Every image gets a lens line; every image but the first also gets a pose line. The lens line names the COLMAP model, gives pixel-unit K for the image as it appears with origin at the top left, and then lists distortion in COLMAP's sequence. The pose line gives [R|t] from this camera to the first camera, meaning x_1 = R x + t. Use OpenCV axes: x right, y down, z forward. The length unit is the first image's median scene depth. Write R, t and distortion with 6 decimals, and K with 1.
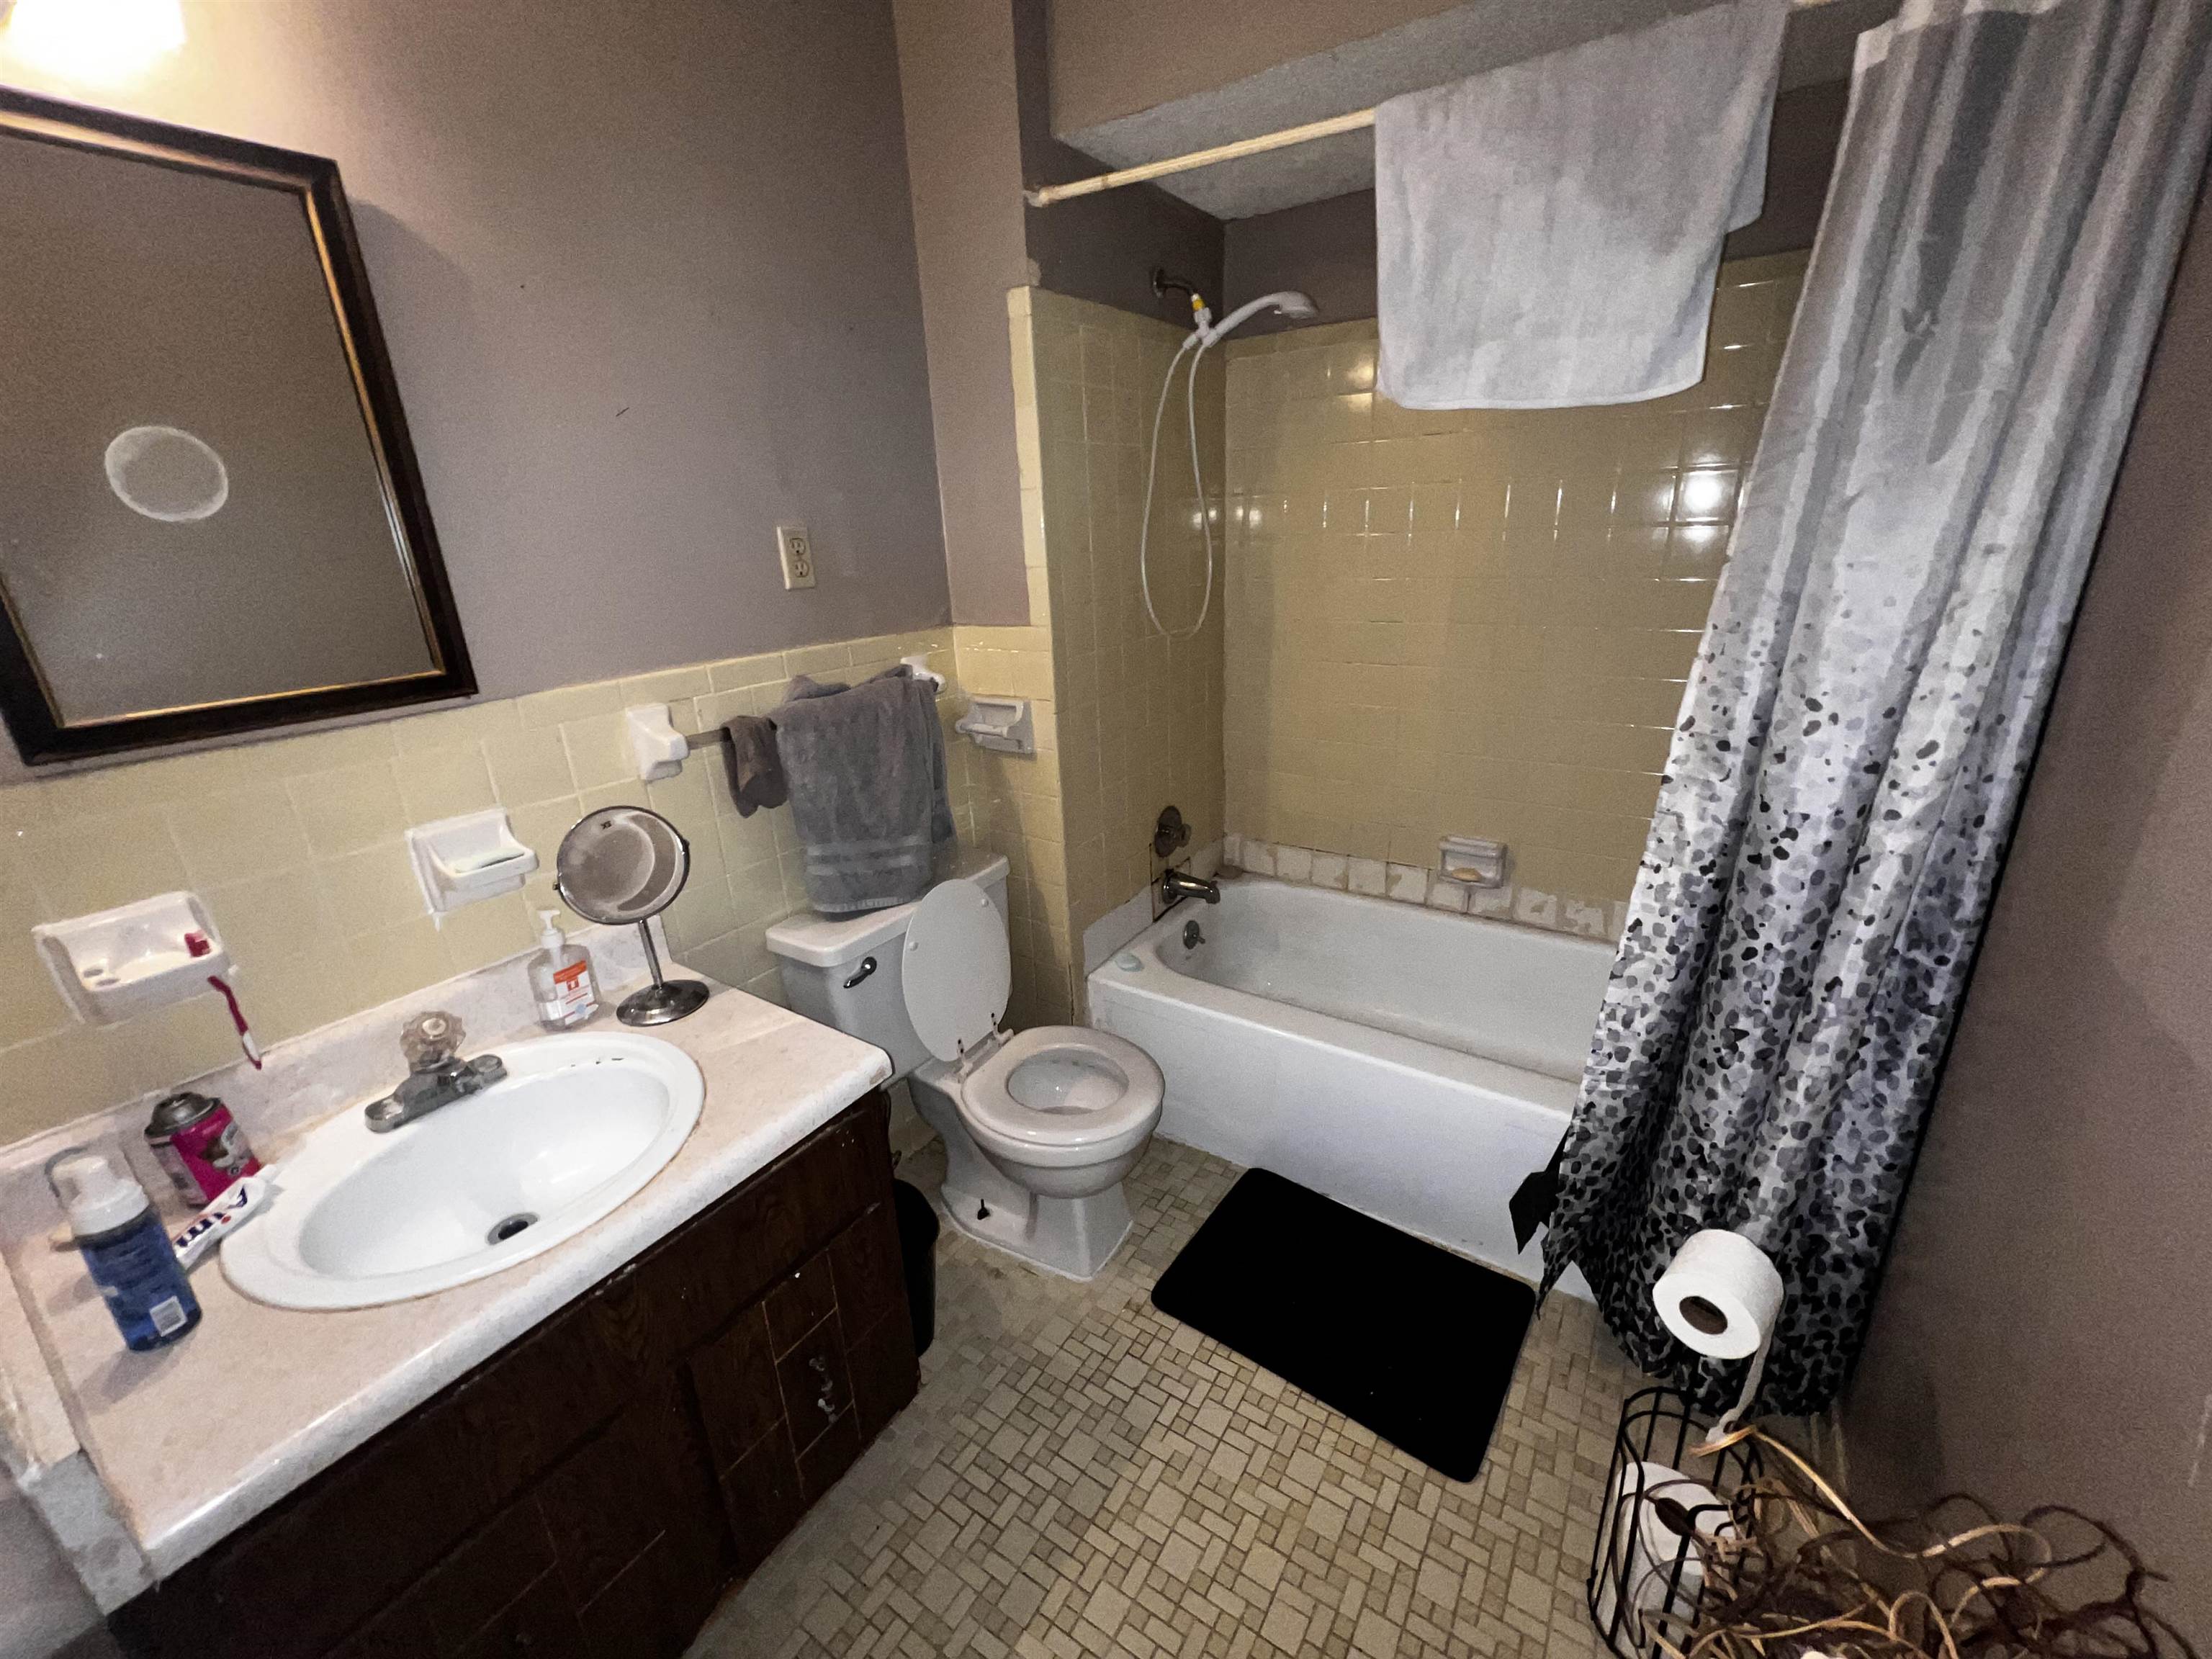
lens RADIAL K [[891.6, 0, 1106.0], [0, 891.6, 829.5], [0, 0, 1]] dist [0.000296, -0.000271]
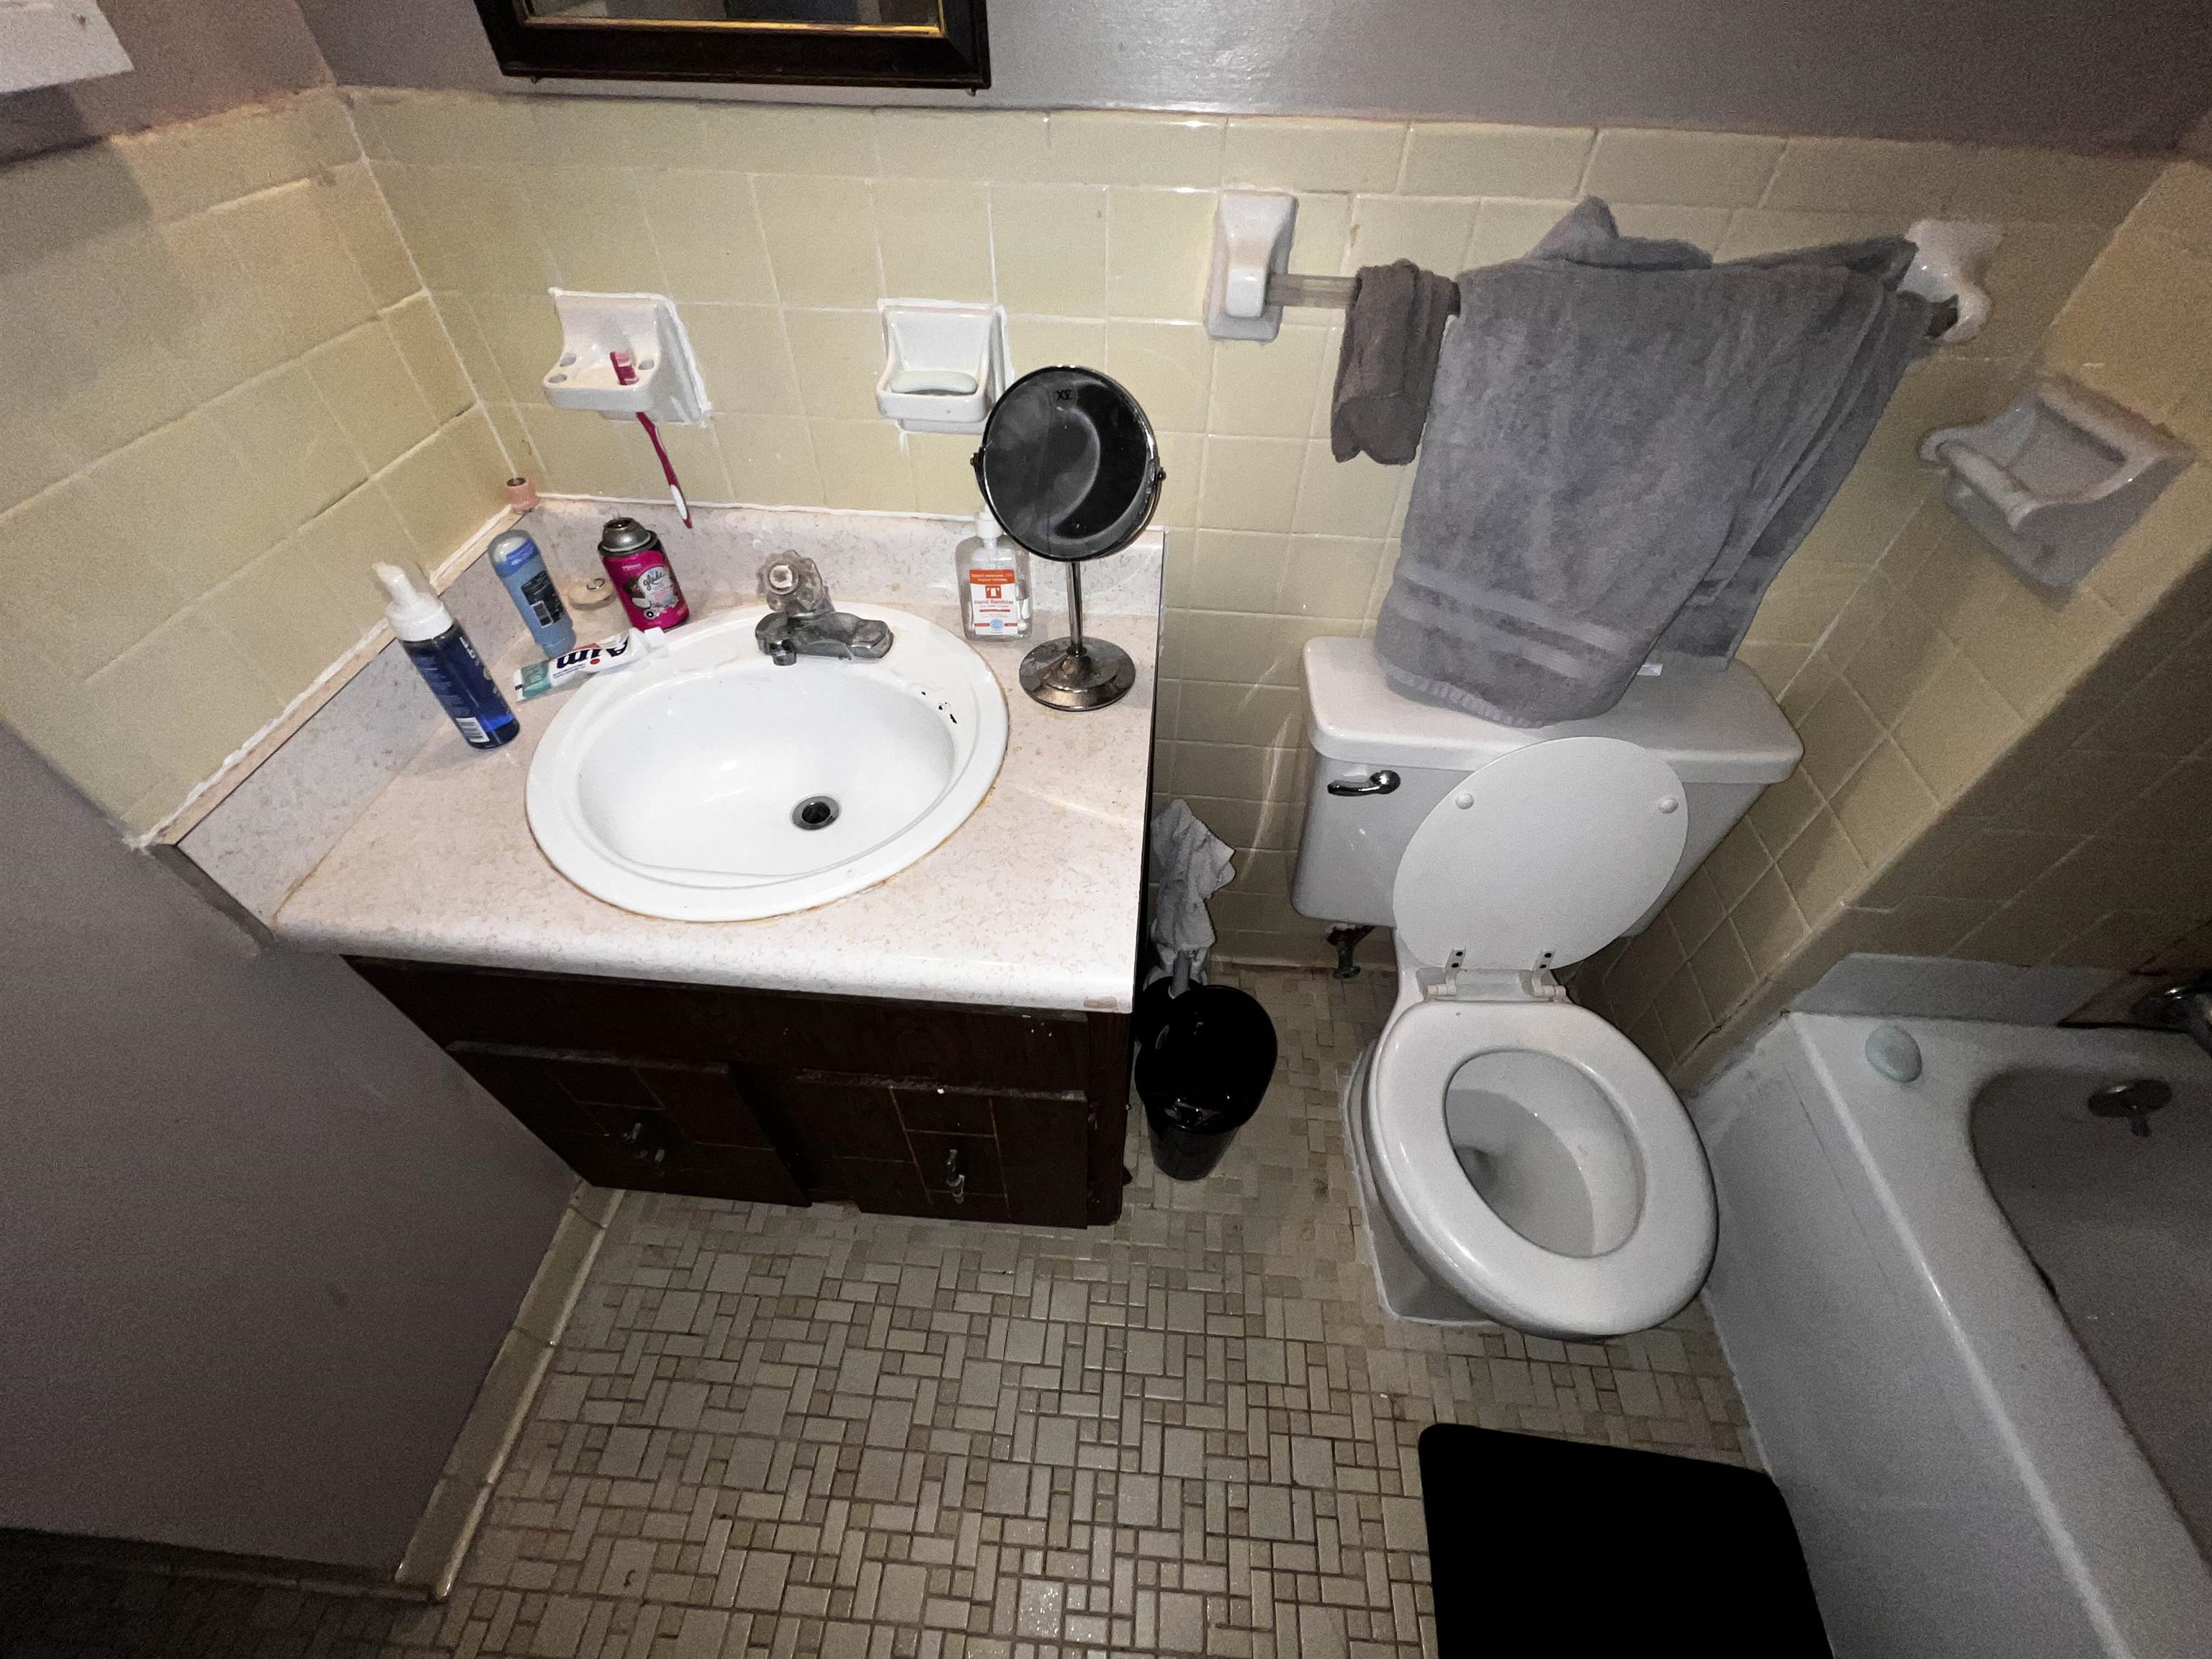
lens RADIAL K [[891.6, 0, 1106.0], [0, 891.6, 829.5], [0, 0, 1]] dist [0.000296, -0.000271]
pose [[0.486708, 0.674230, -0.555455, 0.002792], [-0.320423, 0.729317, 0.604504, -0.133192], [0.812678, -0.116236, 0.571003, 0.498164]]
